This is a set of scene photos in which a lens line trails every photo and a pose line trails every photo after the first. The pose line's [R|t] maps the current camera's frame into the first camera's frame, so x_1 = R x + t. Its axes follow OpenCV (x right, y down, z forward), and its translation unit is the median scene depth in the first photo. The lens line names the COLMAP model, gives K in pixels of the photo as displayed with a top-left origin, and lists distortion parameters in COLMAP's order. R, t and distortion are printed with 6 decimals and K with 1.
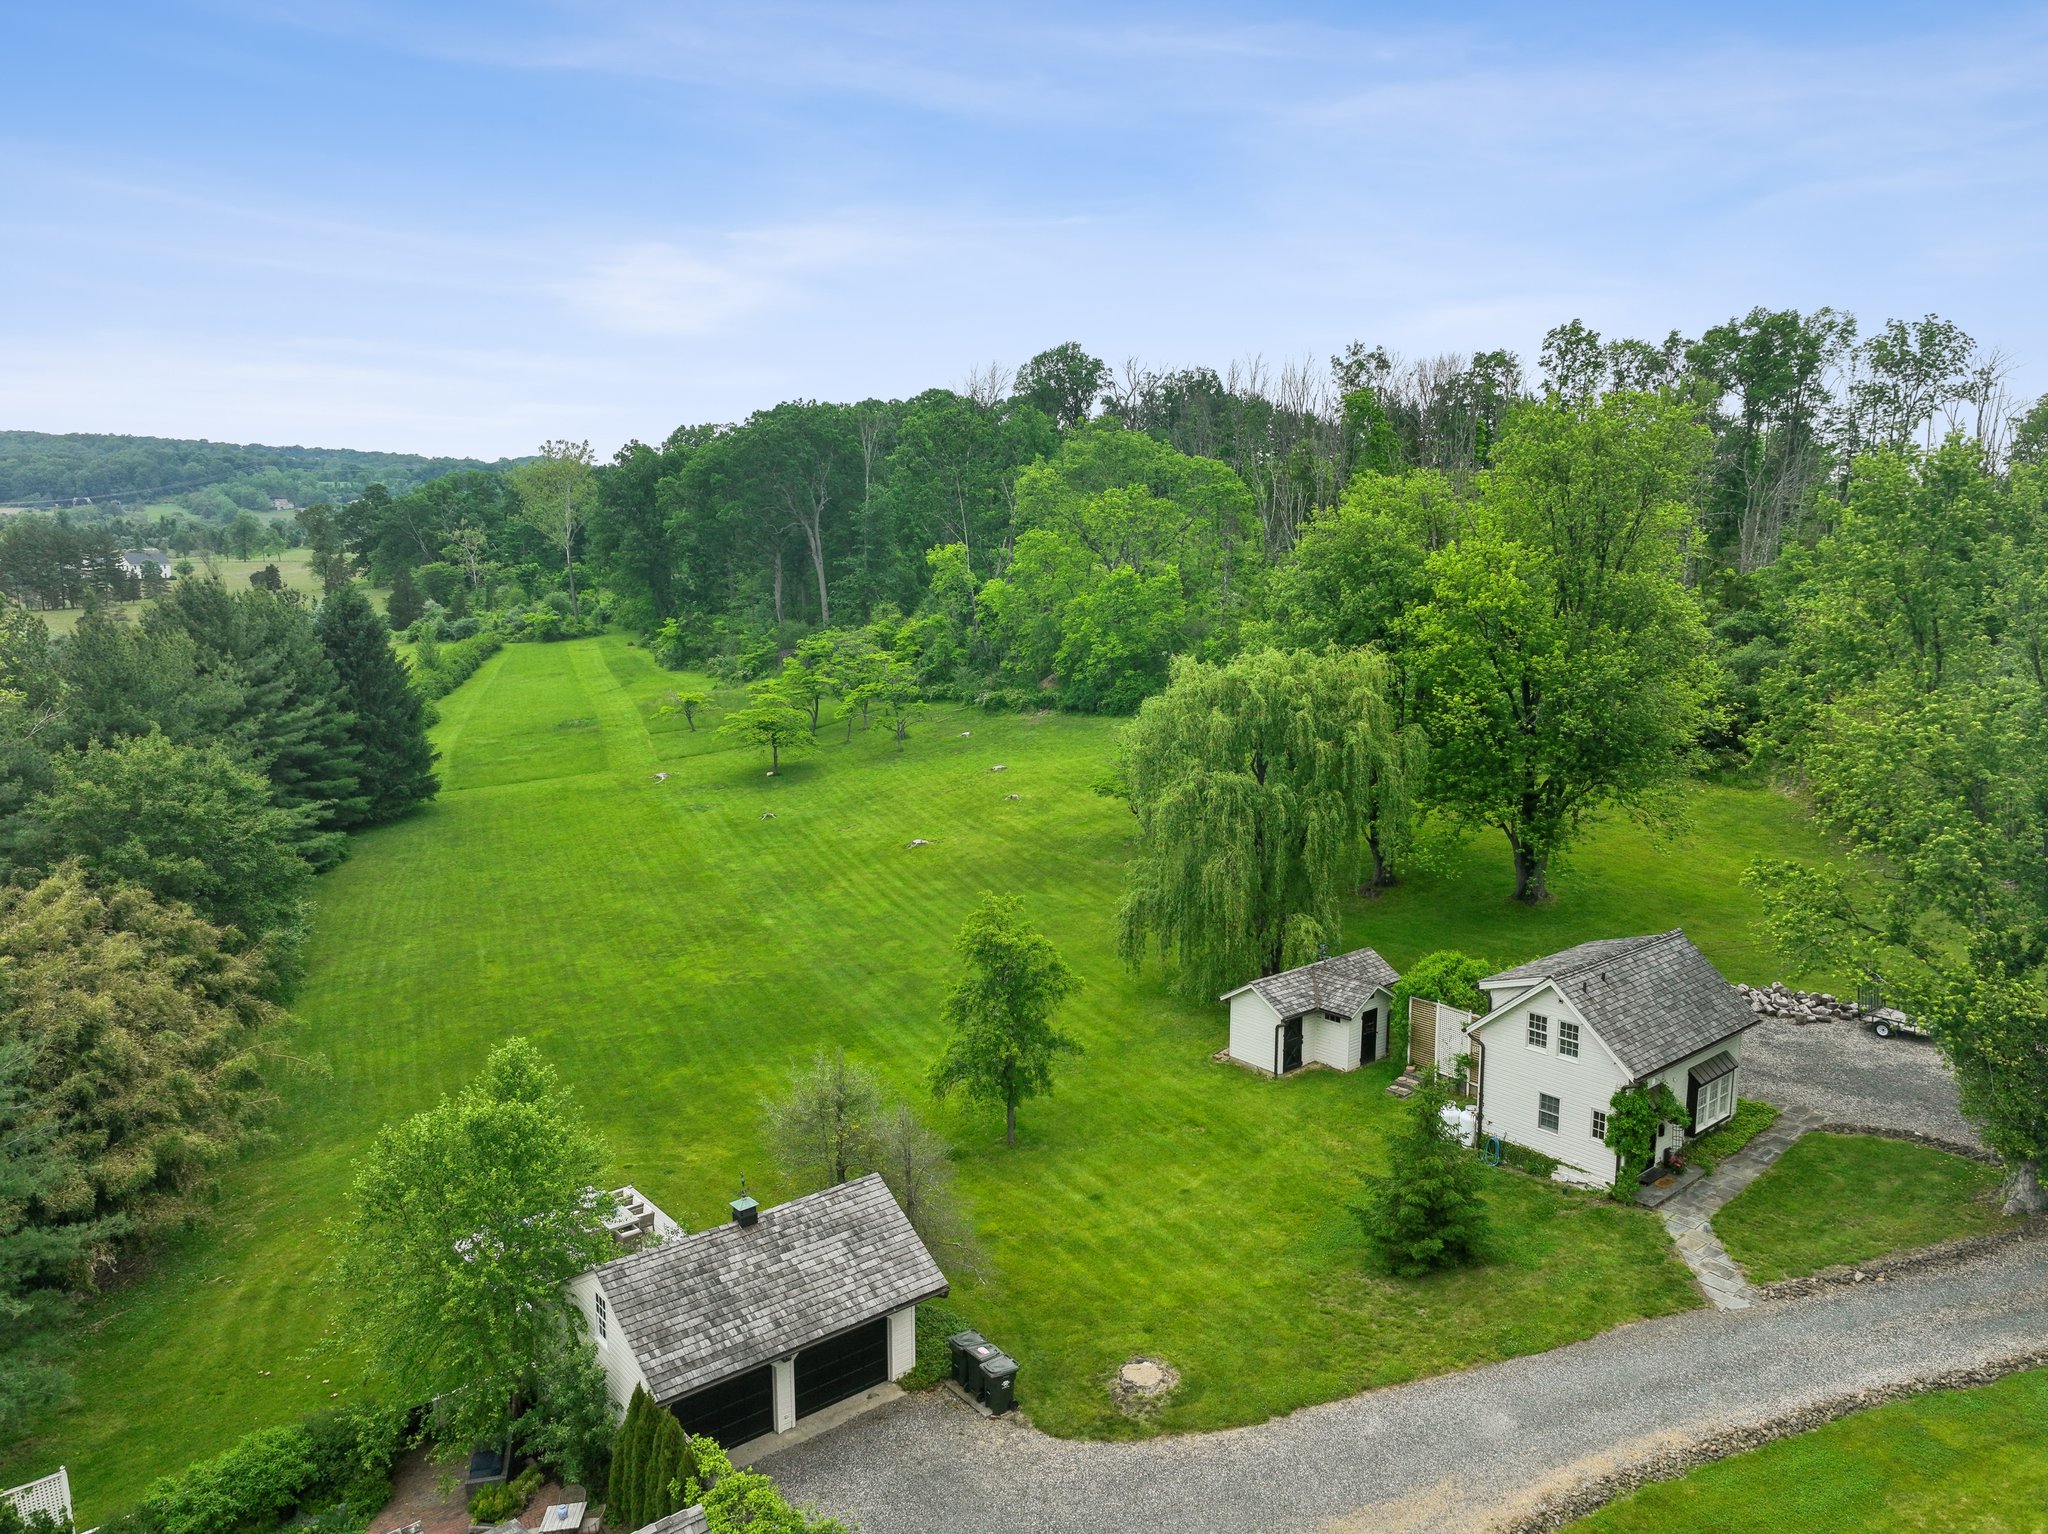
lens RADIAL K [[1440.3, 0, 1026.8], [0, 1440.3, 771.6], [0, 0, 1]] dist [-0.003975, 0.022879]
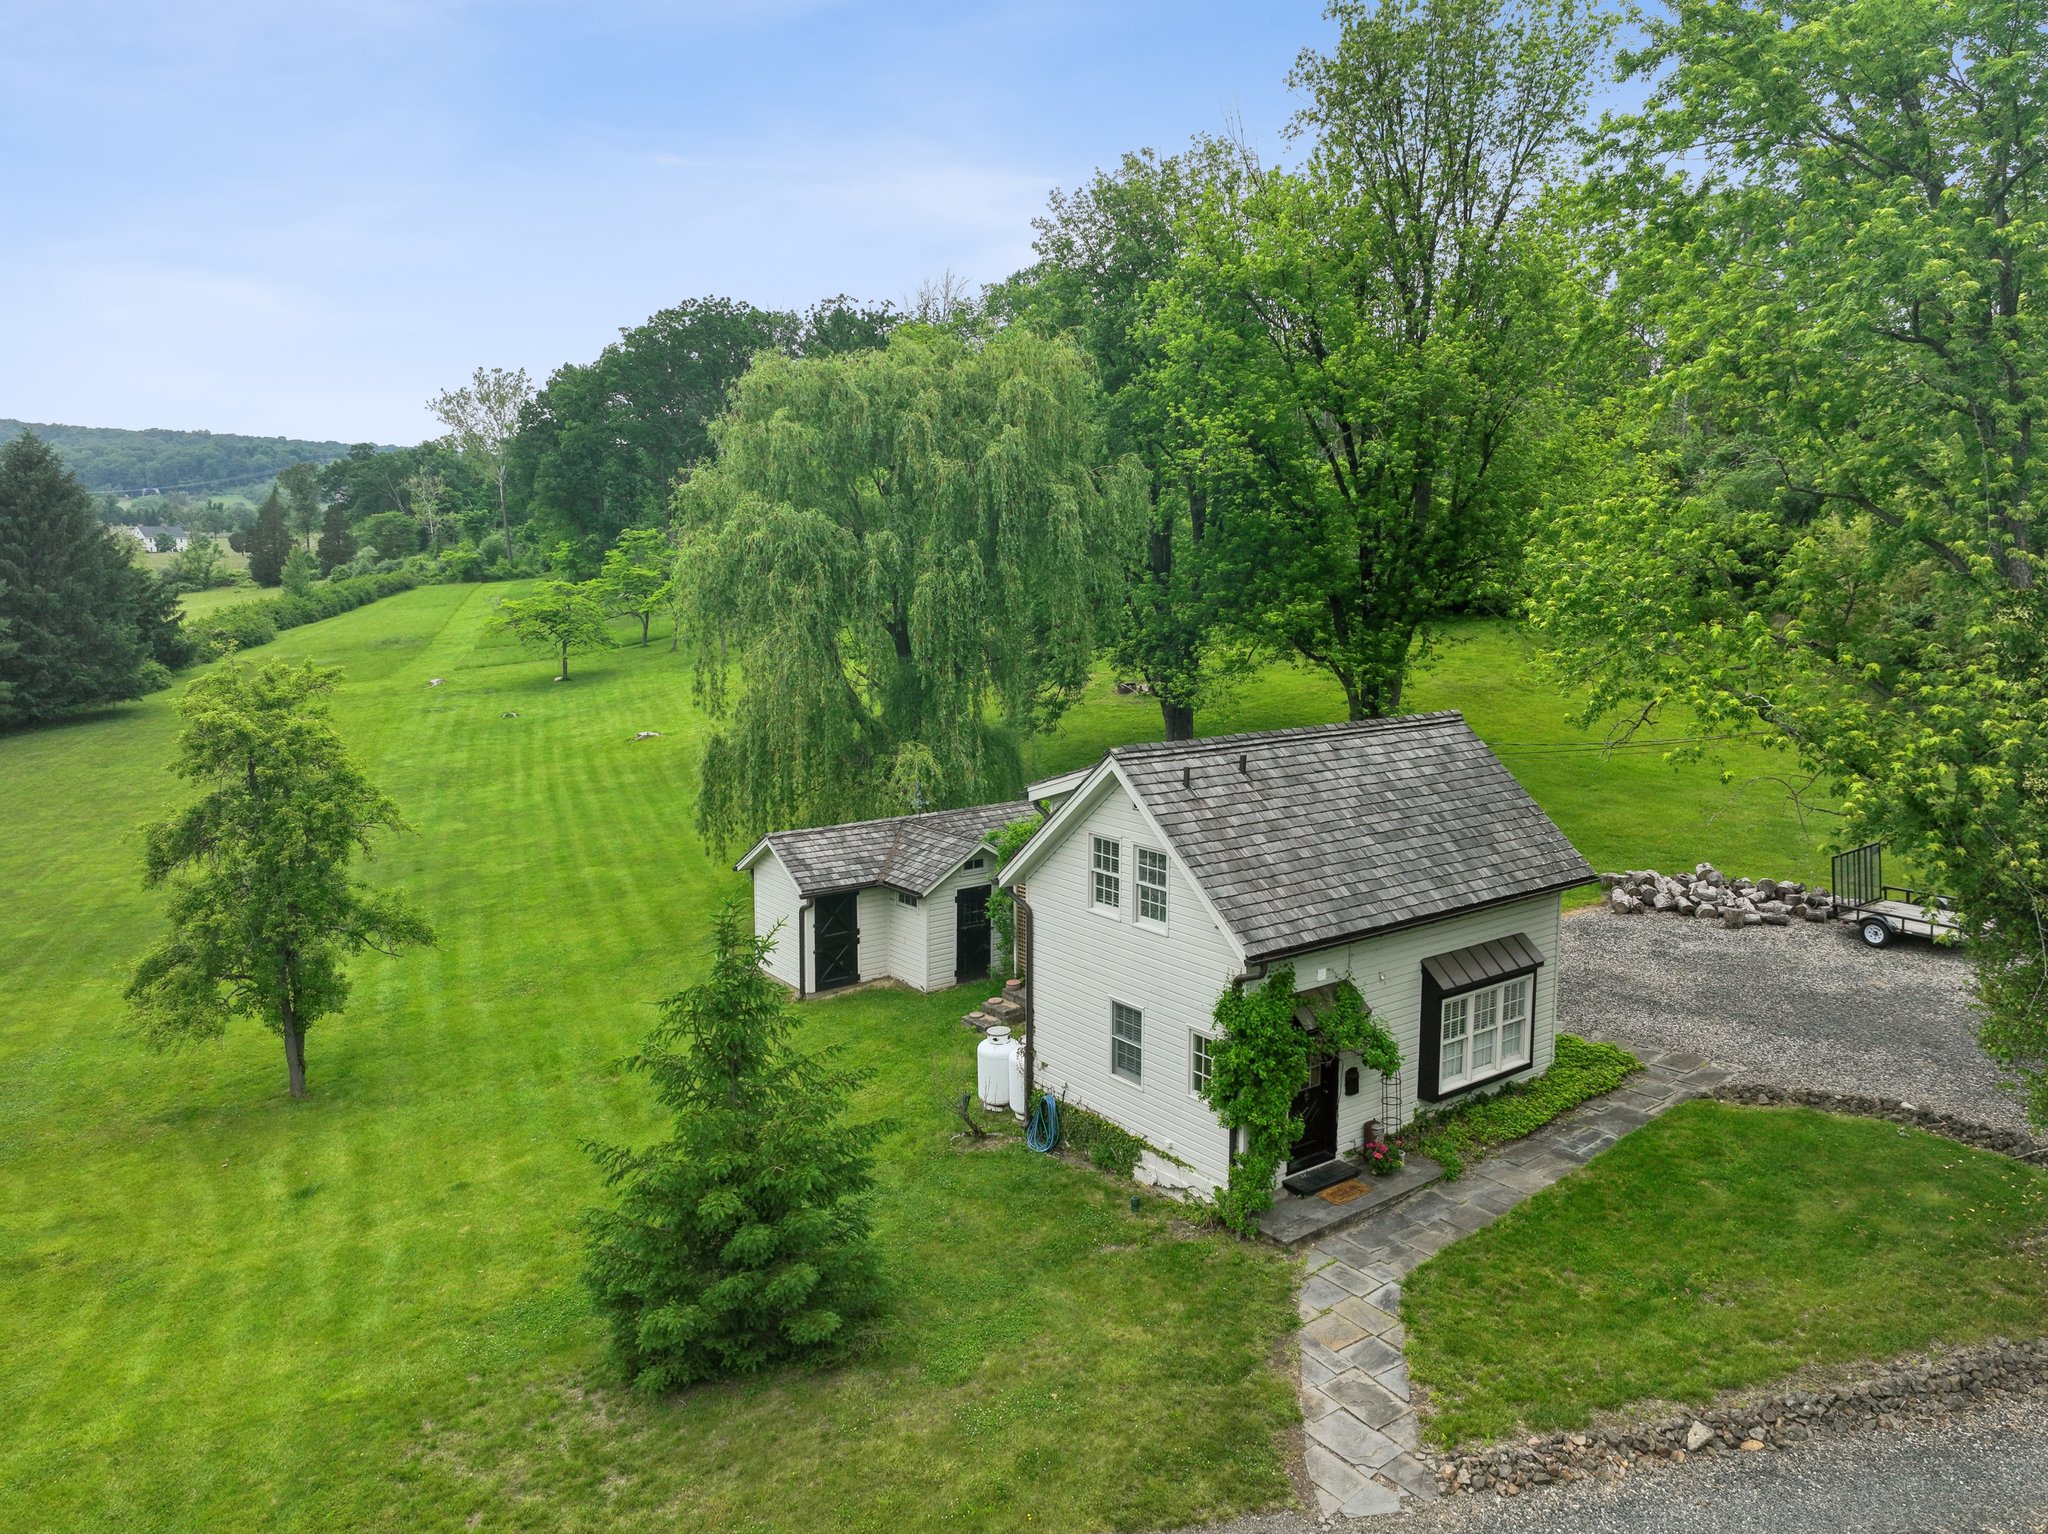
lens RADIAL K [[1461.6, 0, 1021.2], [0, 1461.6, 712.9], [0, 0, 1]] dist [0.001131, 0.006845]
pose [[0.998492, 0.012347, -0.053496, 0.350822], [-0.014772, 0.998870, -0.045173, 0.148102], [0.052878, 0.045895, 0.997546, 0.498182]]
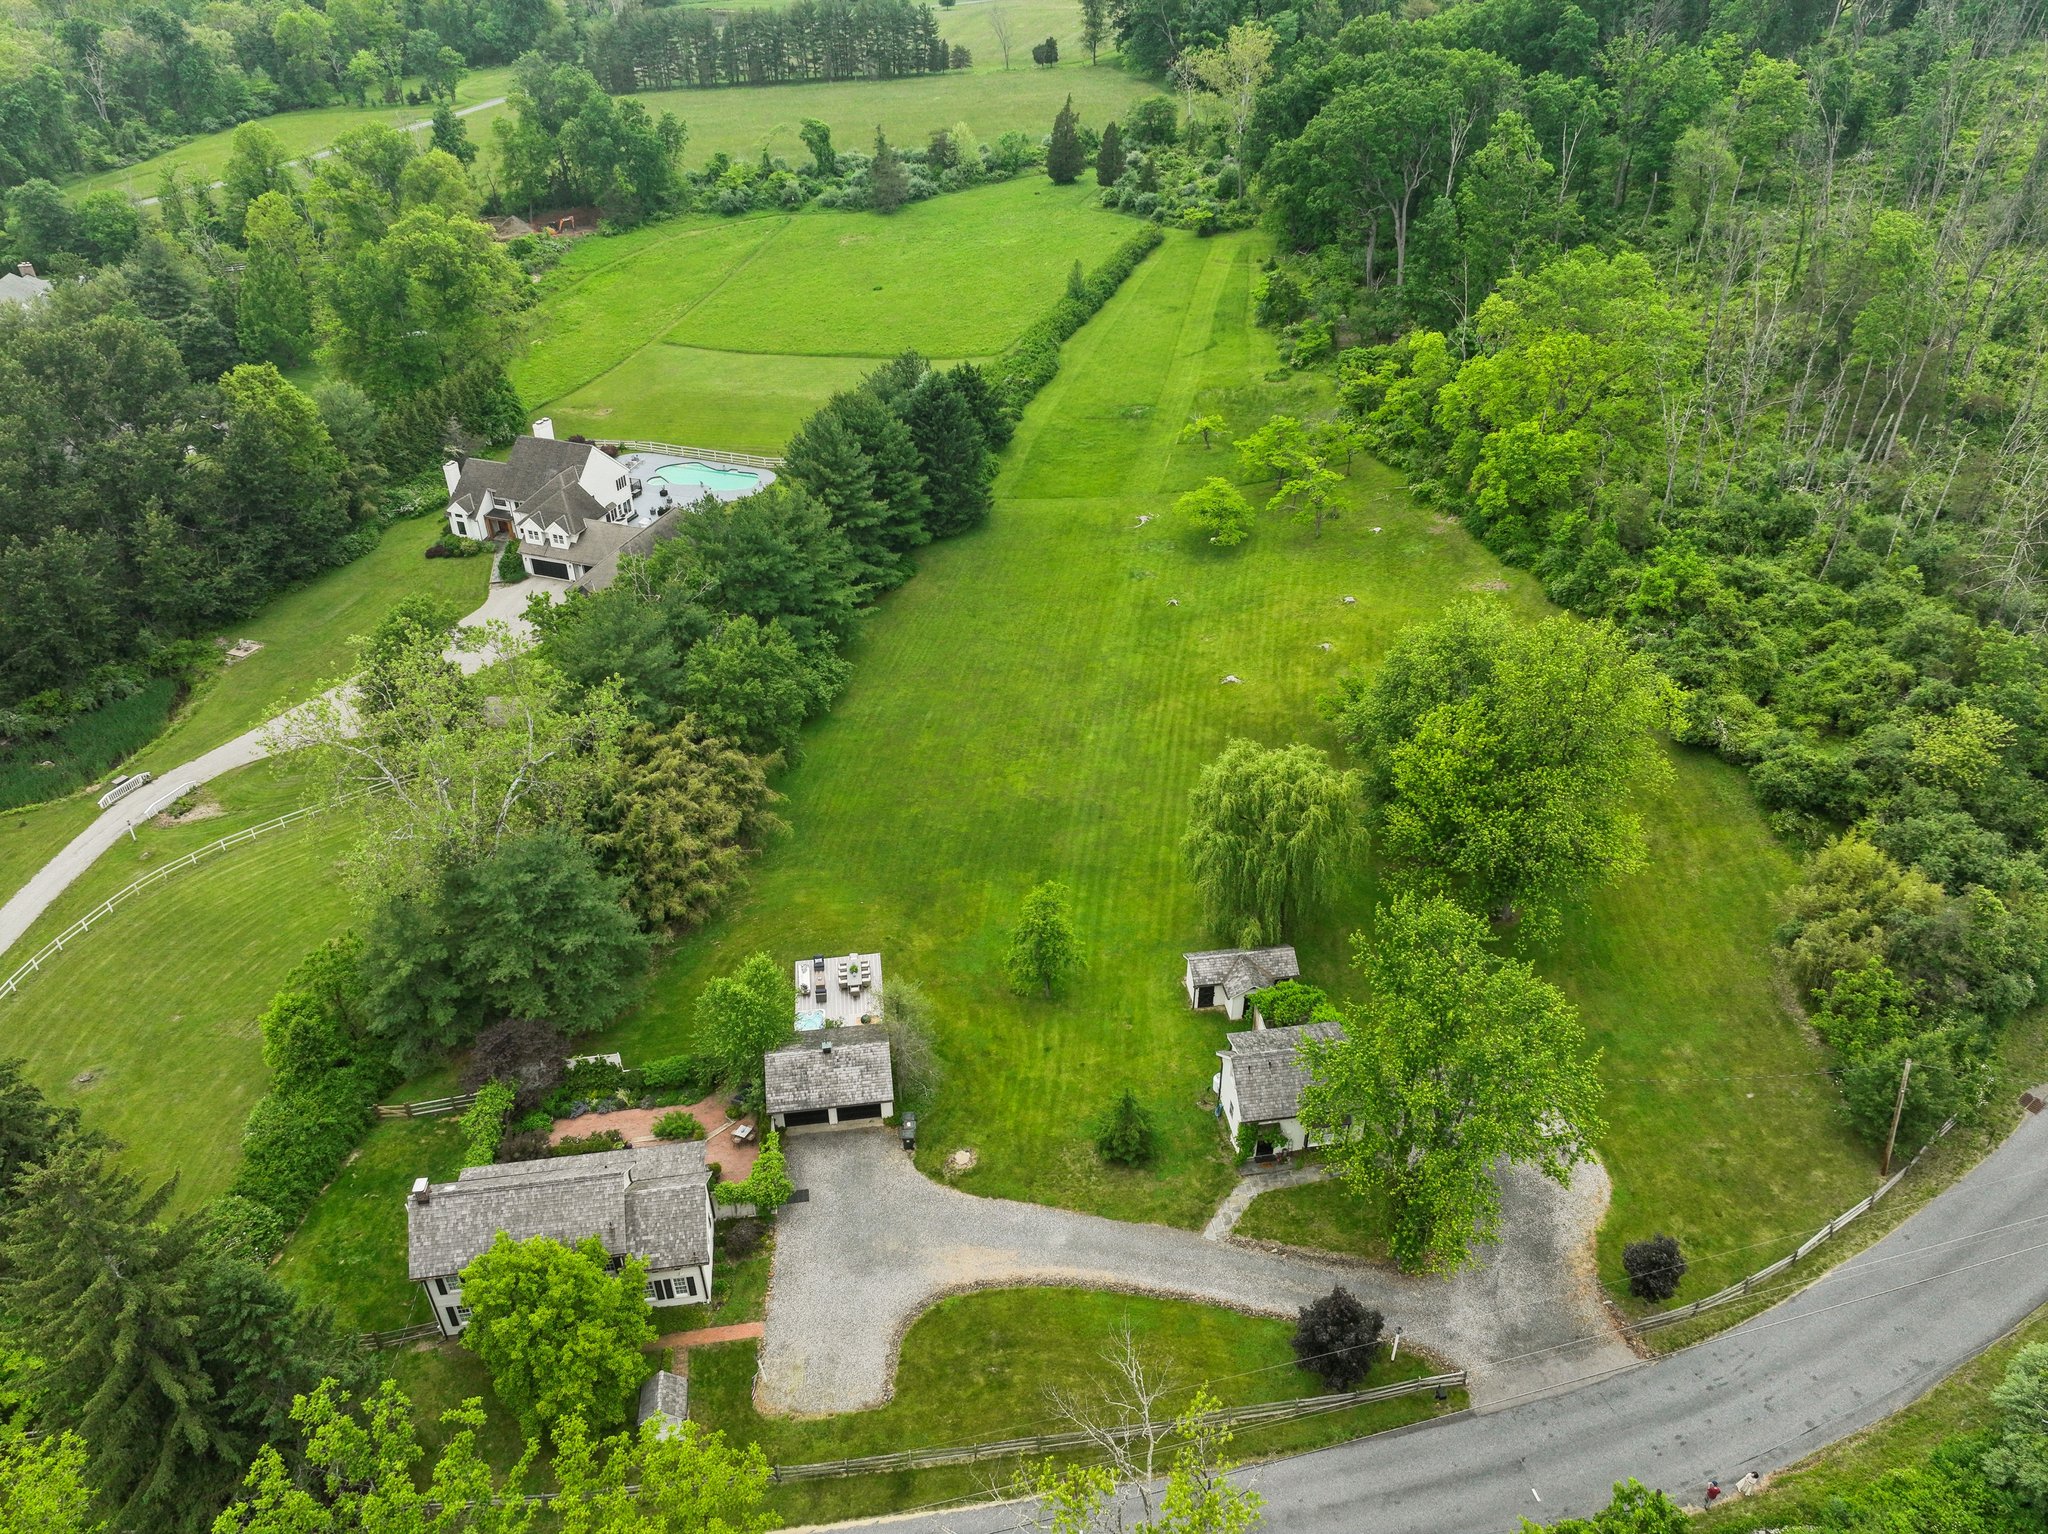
lens RADIAL K [[1440.3, 0, 1026.8], [0, 1440.3, 771.6], [0, 0, 1]] dist [-0.003975, 0.022879]
pose [[0.852103, 0.286171, -0.438209, 0.842558], [-0.078595, 0.897748, 0.433441, -0.983596], [0.517440, -0.334895, 0.787465, -0.510999]]
